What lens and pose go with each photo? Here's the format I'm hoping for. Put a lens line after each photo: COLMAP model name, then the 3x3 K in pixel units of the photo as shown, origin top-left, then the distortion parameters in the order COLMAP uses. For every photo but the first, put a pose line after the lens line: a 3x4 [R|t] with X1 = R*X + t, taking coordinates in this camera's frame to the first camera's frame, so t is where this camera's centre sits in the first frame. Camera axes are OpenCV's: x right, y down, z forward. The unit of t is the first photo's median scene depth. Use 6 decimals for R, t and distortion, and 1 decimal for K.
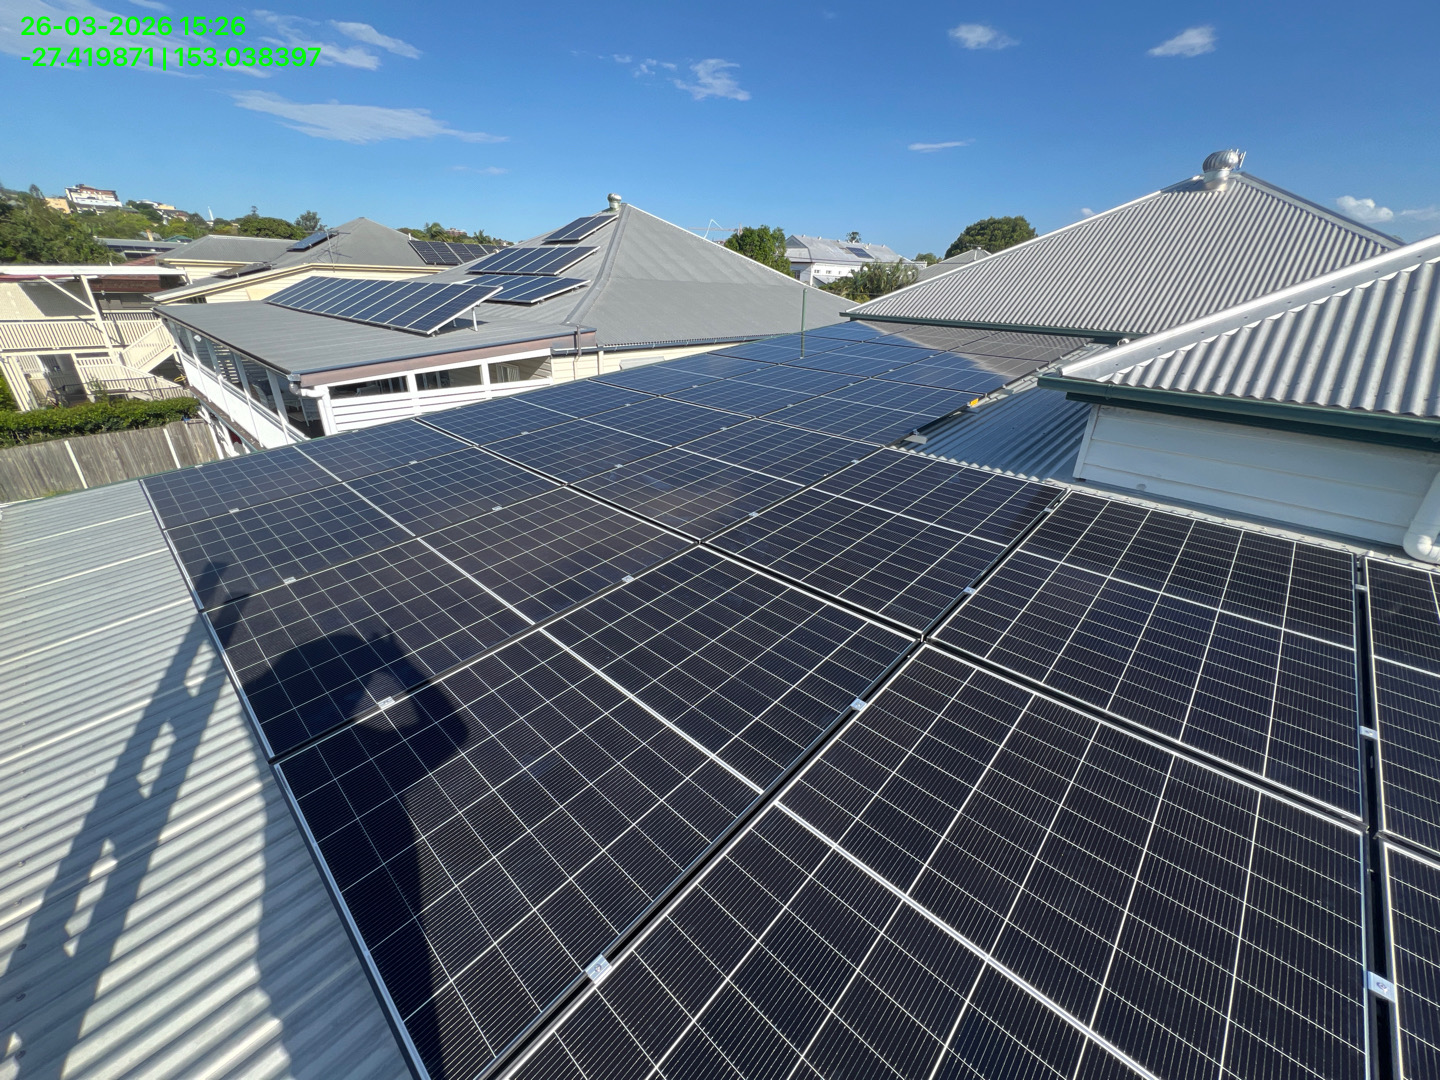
lens RADIAL K [[586.9, 0, 714.1], [0, 586.9, 532.7], [0, 0, 1]] dist [0.000188, 0.000250]
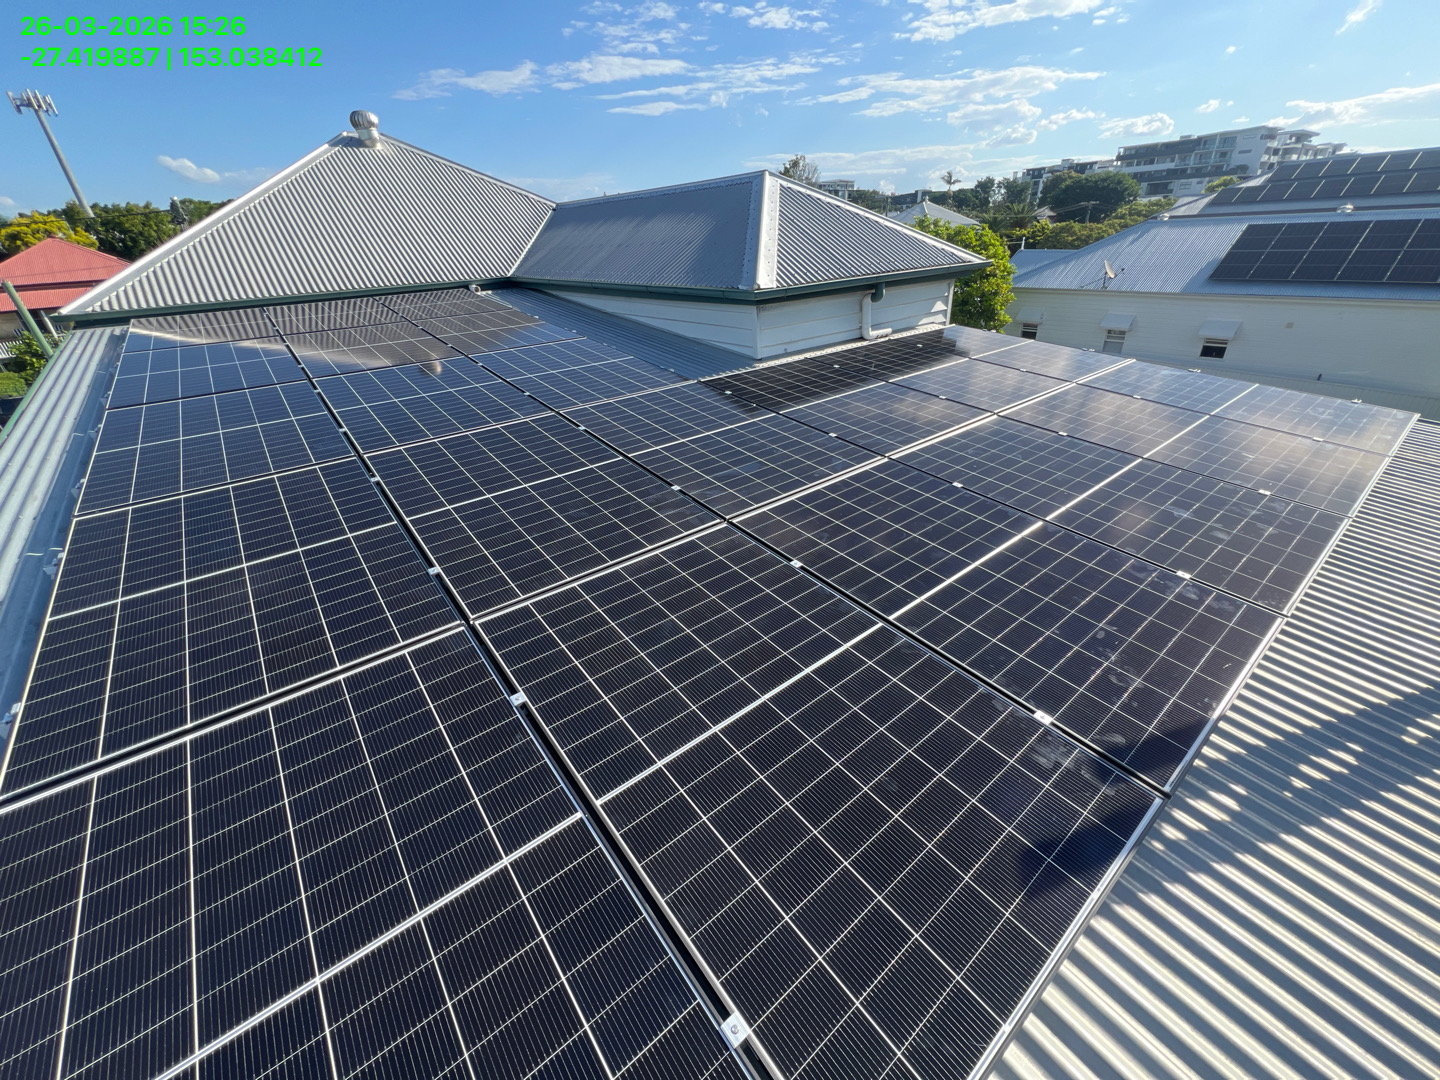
lens RADIAL K [[567.9, 0, 713.0], [0, 567.9, 545.8], [0, 0, 1]] dist [-0.000702, 0.000004]
pose [[0.145818, -0.512110, 0.846452, -0.493158], [0.436709, 0.801044, 0.409406, -0.200970], [-0.887706, 0.309955, 0.340450, 0.426149]]
